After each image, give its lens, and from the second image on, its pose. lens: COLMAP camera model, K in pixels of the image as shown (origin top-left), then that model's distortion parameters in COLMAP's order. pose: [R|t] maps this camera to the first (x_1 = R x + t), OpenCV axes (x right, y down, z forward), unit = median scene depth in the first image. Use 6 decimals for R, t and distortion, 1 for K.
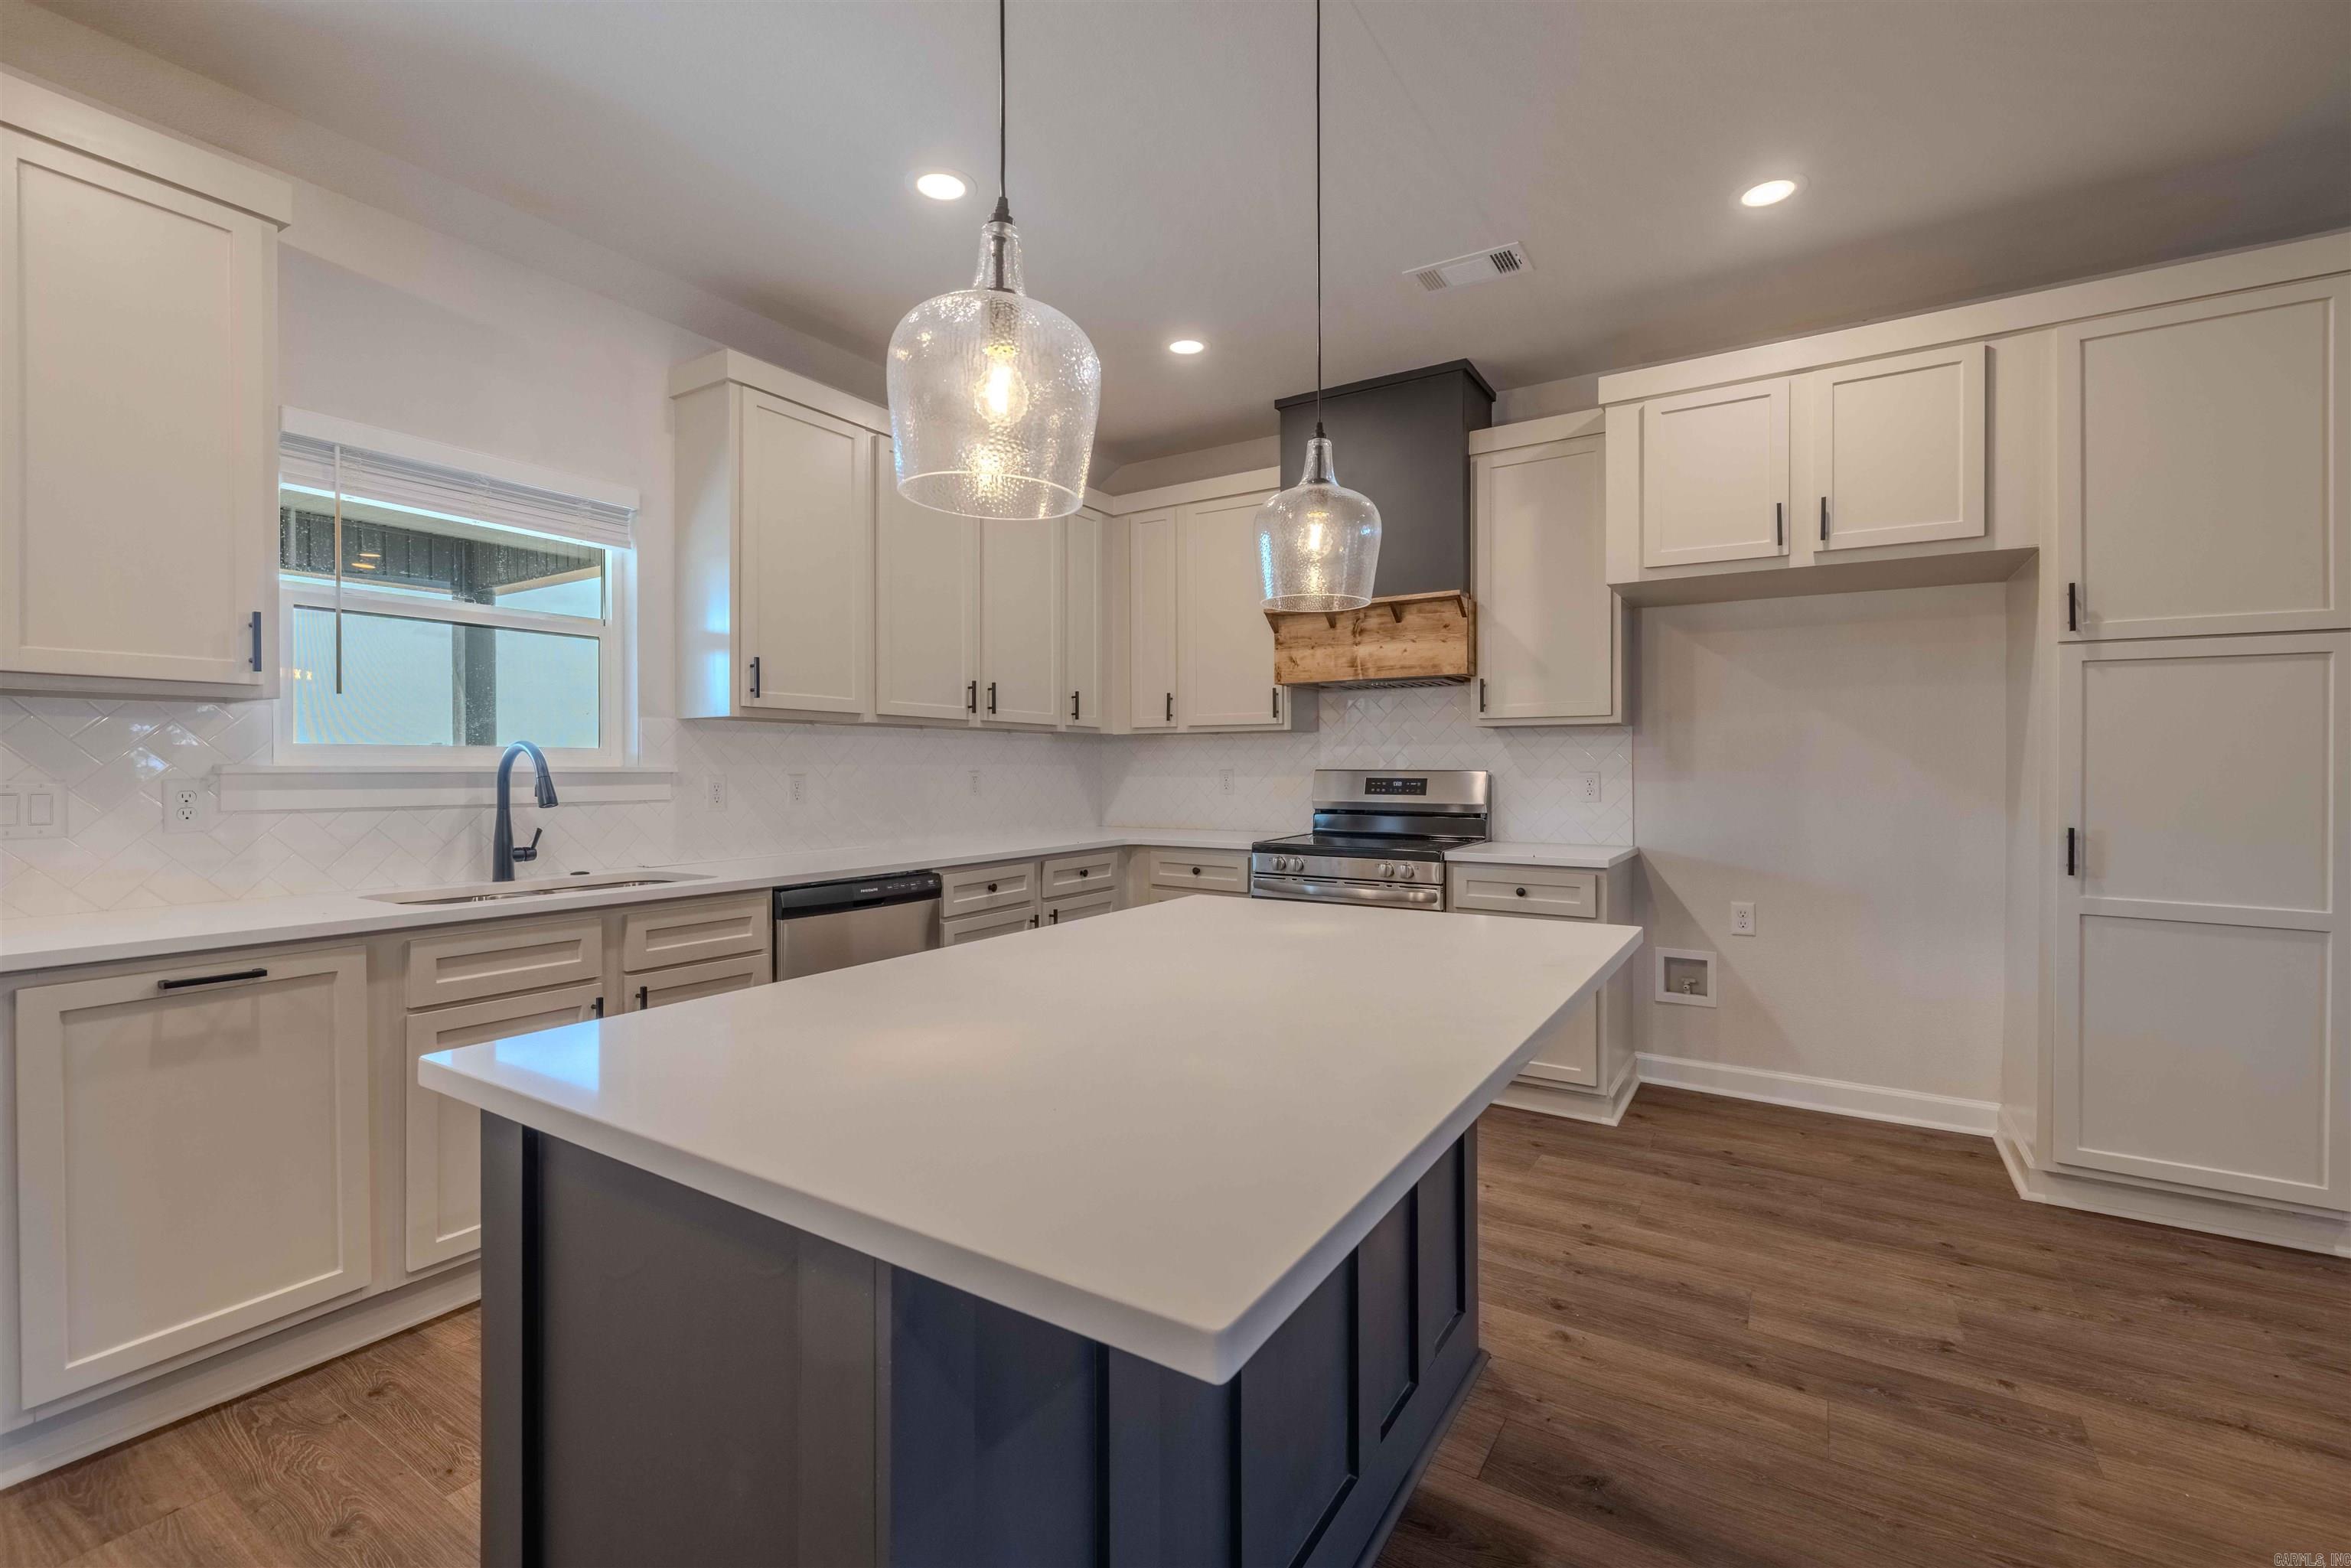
lens RADIAL K [[980.1, 0, 1177.2], [0, 980.1, 771.2], [0, 0, 1]] dist [0.000758, -0.000680]
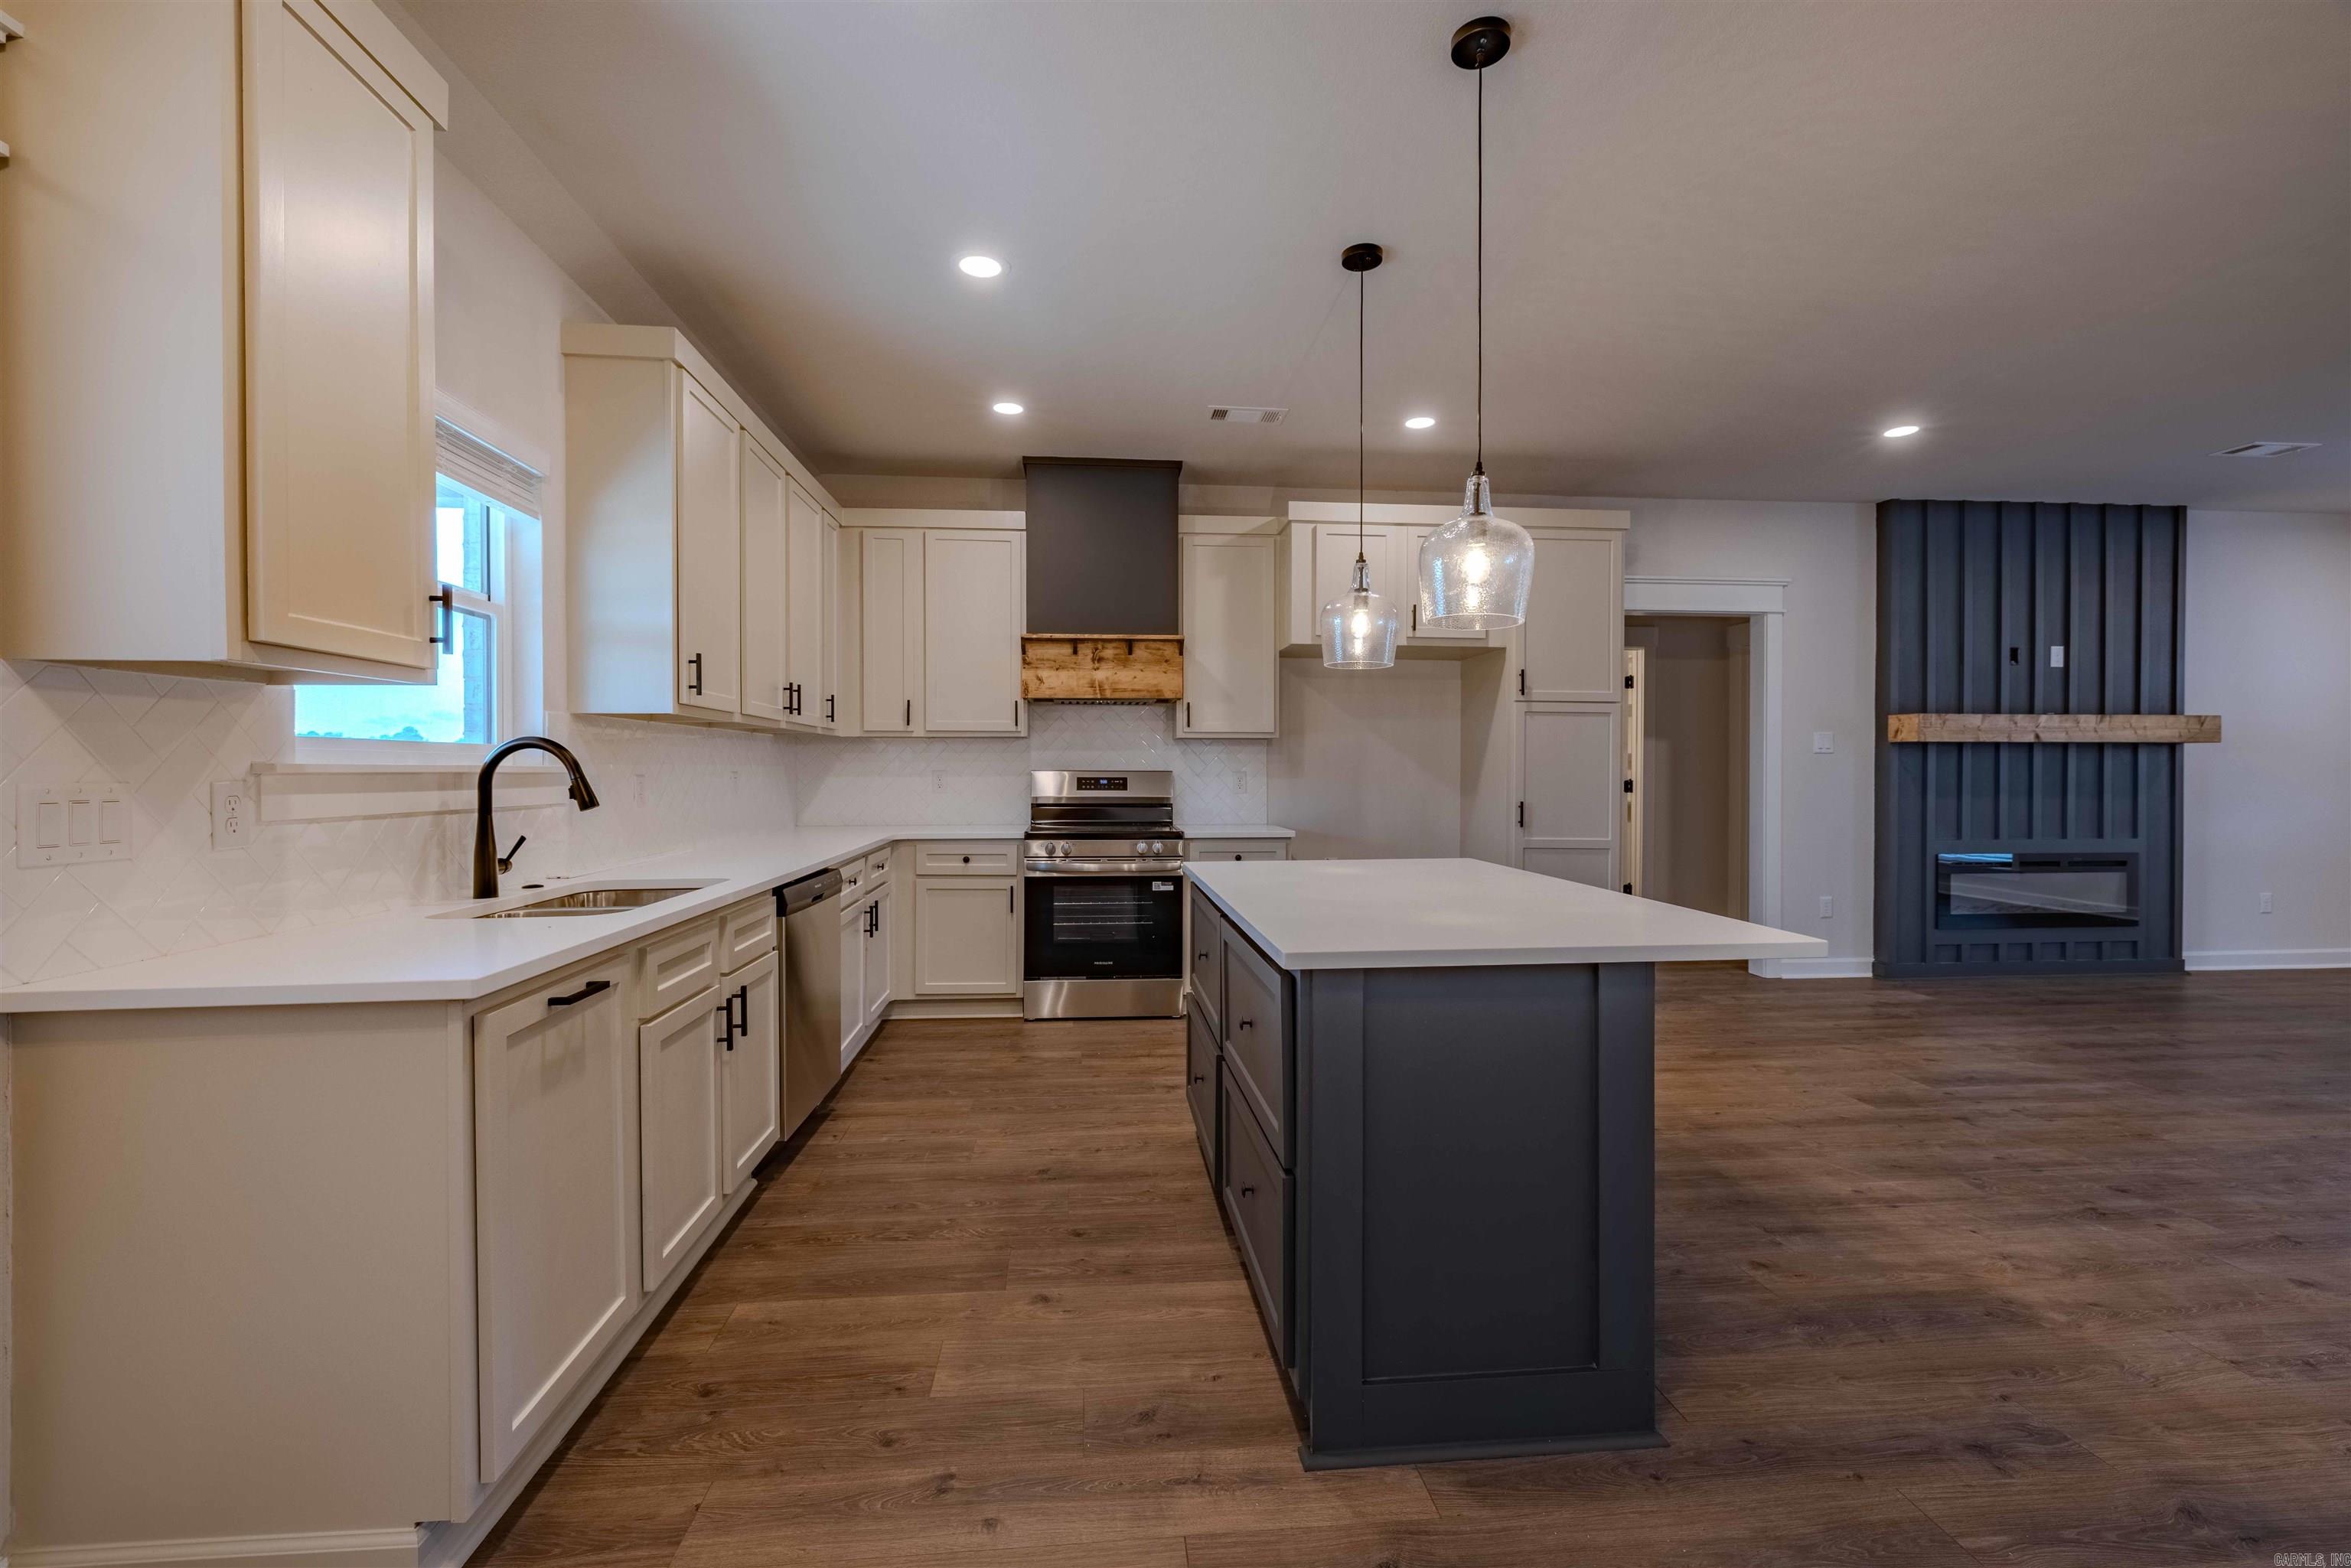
lens RADIAL K [[980.1, 0, 1165.7], [0, 980.1, 773.4], [0, 0, 1]] dist [0.000758, -0.000680]
pose [[0.788834, -0.002204, 0.614602, -0.650705], [0.002003, 0.999997, 0.001016, 0.002091], [-0.614602, 0.000430, 0.788837, -0.045125]]
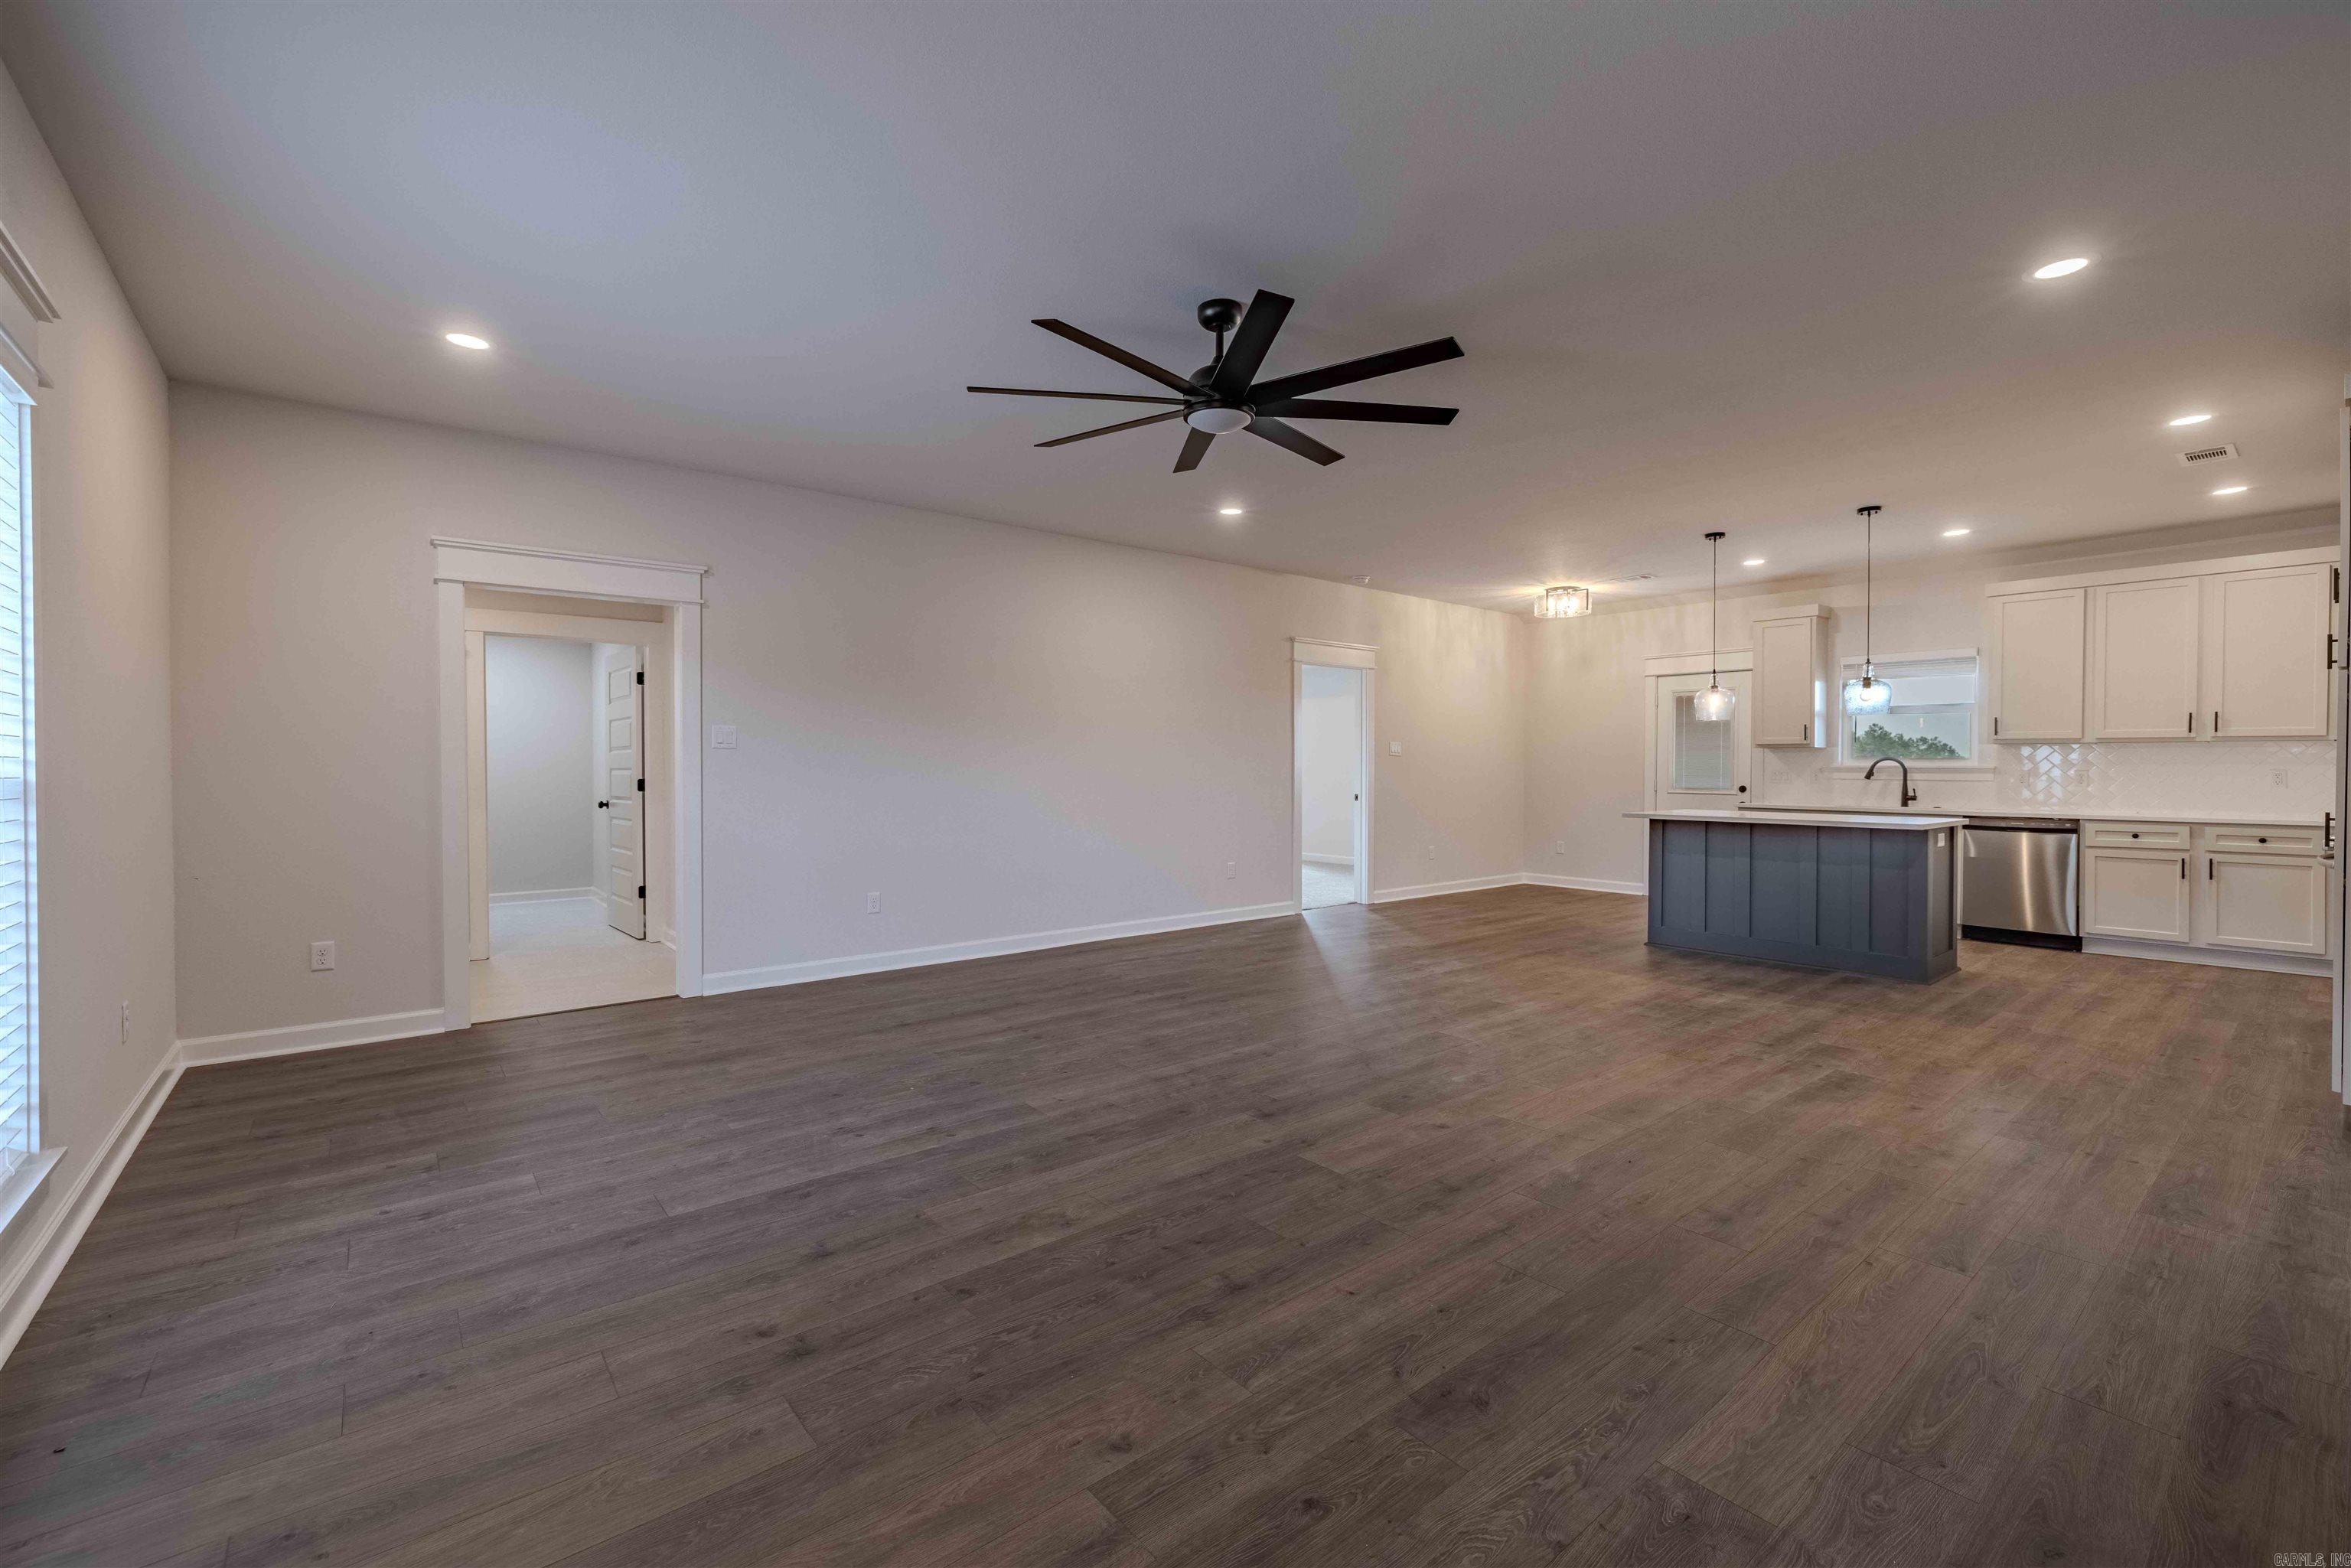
lens RADIAL K [[980.1, 0, 1173.9], [0, 980.1, 773.7], [0, 0, 1]] dist [0.000758, -0.000680]
pose [[-0.304975, 0.009209, -0.952316, 2.294643], [-0.005768, 0.999917, 0.011517, -0.001886], [0.952343, 0.009006, -0.304897, -0.109000]]
